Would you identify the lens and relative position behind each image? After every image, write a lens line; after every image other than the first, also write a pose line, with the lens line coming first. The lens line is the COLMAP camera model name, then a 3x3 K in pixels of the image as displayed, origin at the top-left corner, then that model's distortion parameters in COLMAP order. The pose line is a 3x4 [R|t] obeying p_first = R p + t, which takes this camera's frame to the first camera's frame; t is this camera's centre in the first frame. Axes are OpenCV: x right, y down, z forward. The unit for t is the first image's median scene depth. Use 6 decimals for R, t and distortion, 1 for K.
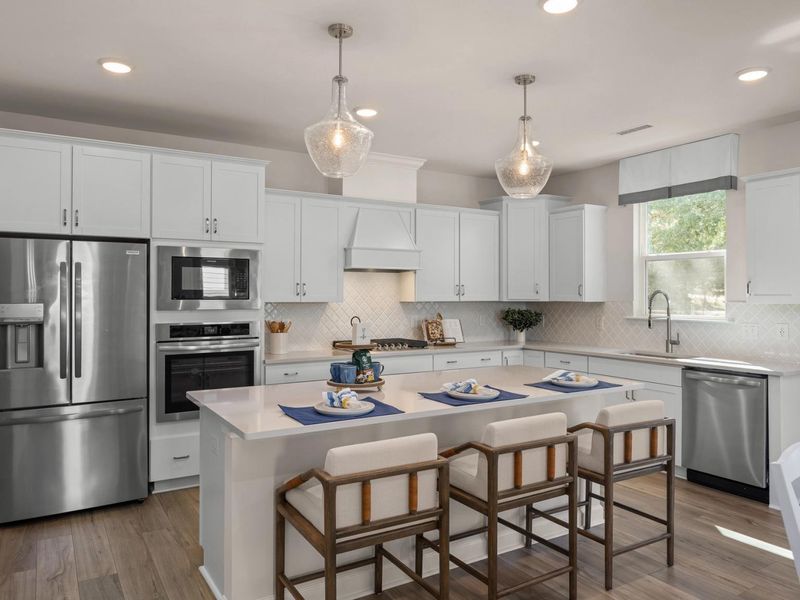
lens RADIAL K [[582.8, 0, 401.5], [0, 582.8, 271.9], [0, 0, 1]] dist [0.133029, -0.000706]
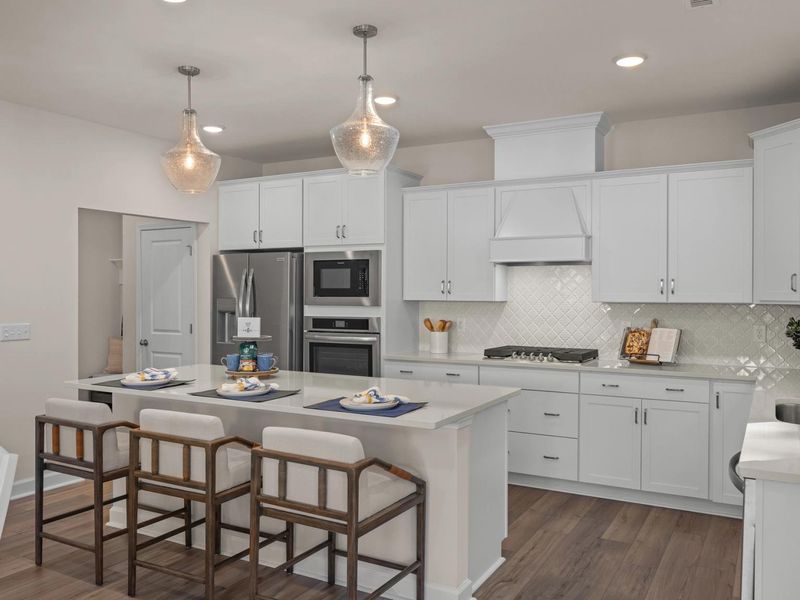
lens RADIAL K [[649.6, 0, 390.2], [0, 649.6, 296.3], [0, 0, 1]] dist [-0.400568, 1.406082]
pose [[0.469283, 0.007166, -0.883019, 0.858769], [0.033784, 0.999089, 0.026062, 0.017438], [0.882401, -0.042062, 0.468613, 0.517492]]
